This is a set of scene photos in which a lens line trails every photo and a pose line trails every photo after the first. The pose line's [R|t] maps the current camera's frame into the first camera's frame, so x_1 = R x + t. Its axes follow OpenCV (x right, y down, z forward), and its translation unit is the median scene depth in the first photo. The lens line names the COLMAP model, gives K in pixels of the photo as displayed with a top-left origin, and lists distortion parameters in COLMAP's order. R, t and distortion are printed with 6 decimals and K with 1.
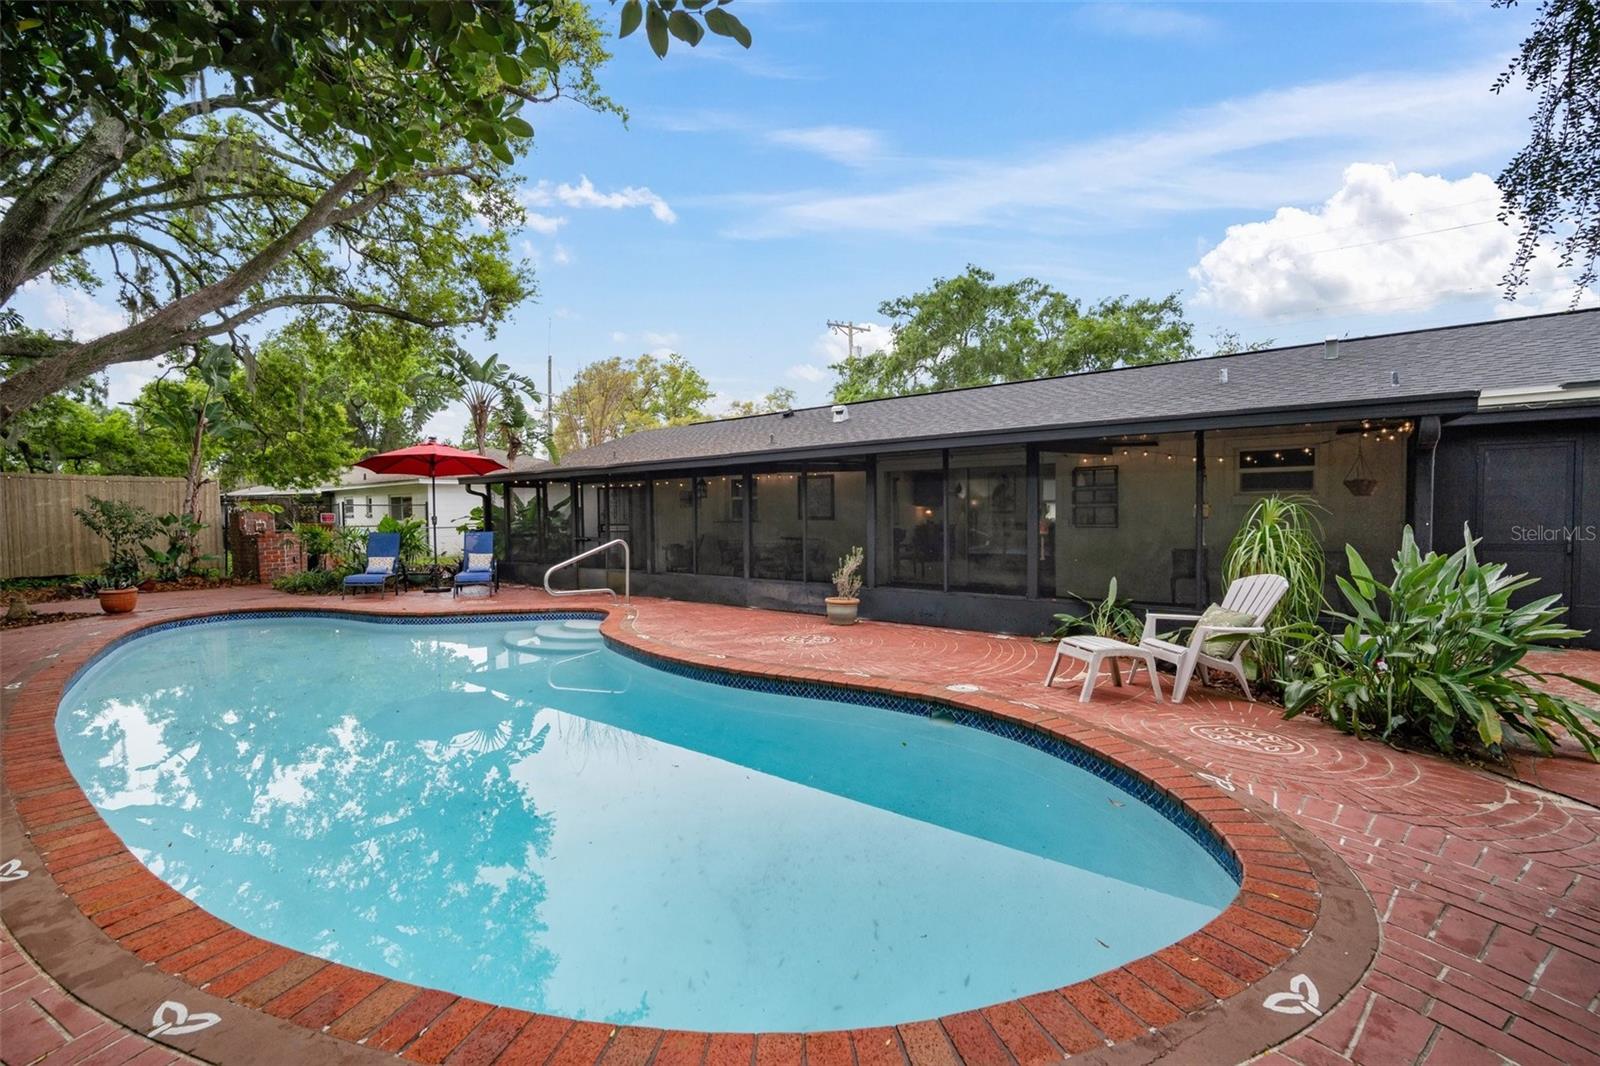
lens RADIAL K [[696.4, 0, 805.9], [0, 696.4, 516.2], [0, 0, 1]] dist [-0.002207, -0.000236]
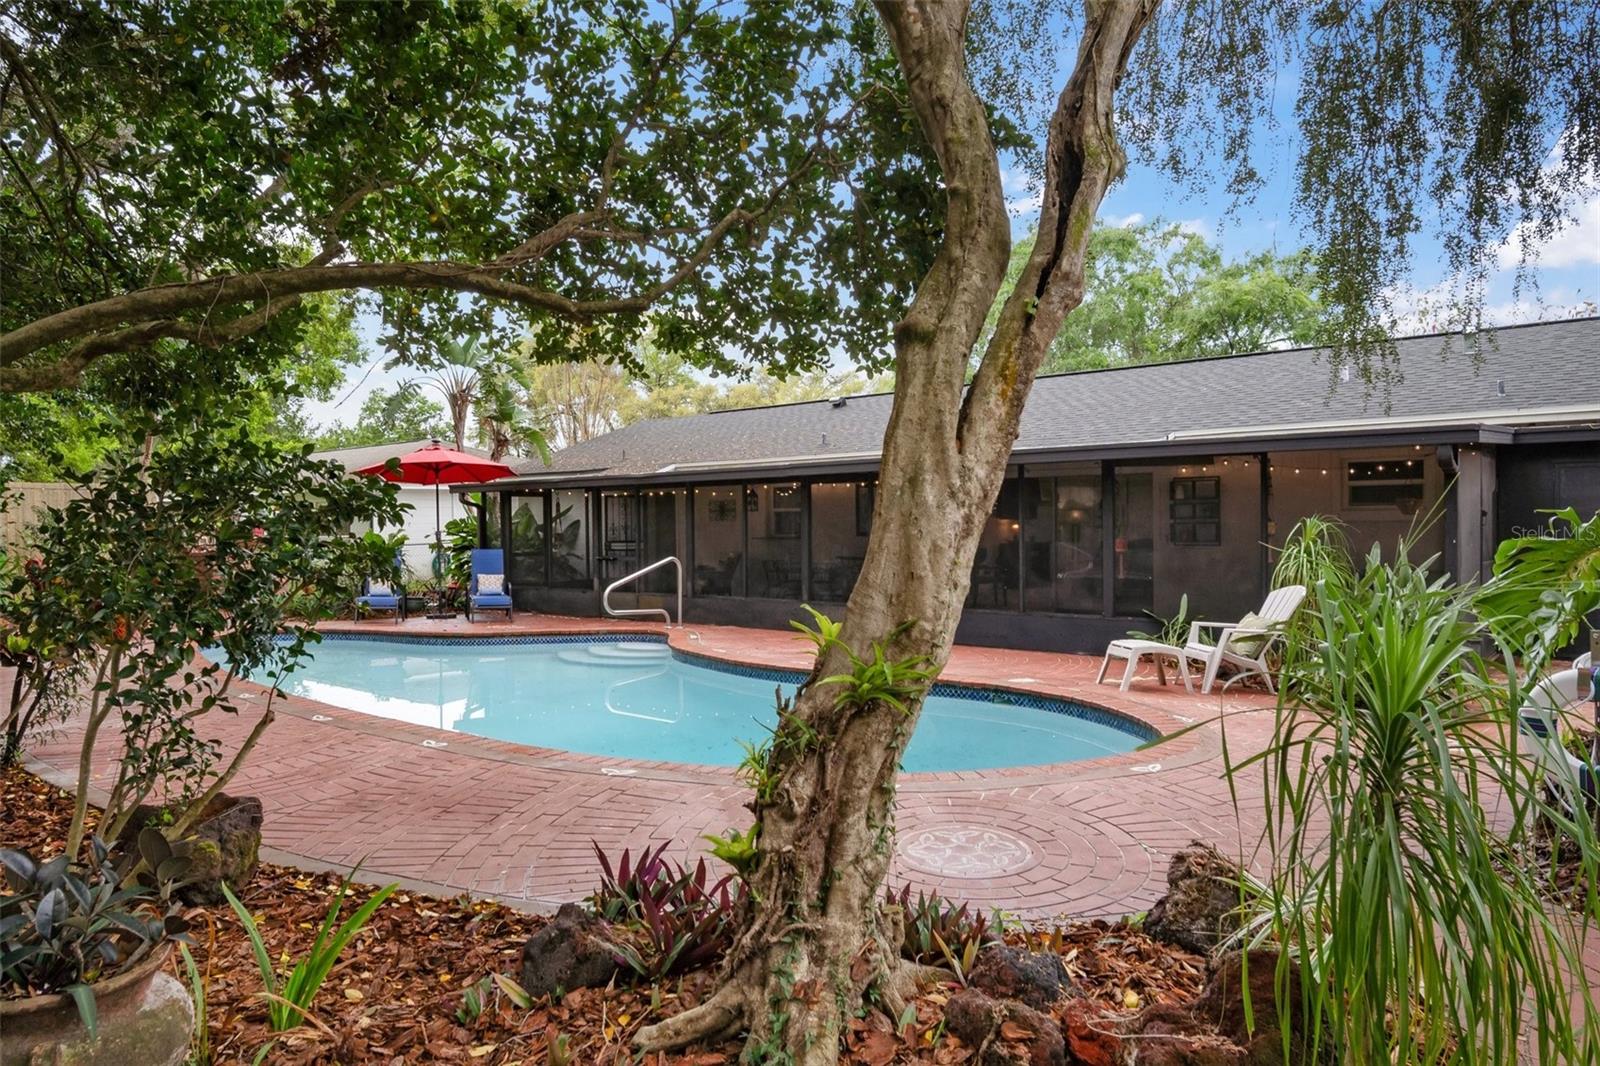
lens RADIAL K [[1064.6, 0, 800.0], [0, 1064.6, 533.0], [0, 0, 1]] dist [-0.003265, 0.000157]
pose [[0.999180, 0.001279, -0.040458, -0.040729], [-0.001151, 0.999994, 0.003196, -0.003846], [0.040462, -0.003147, 0.999176, -0.435143]]
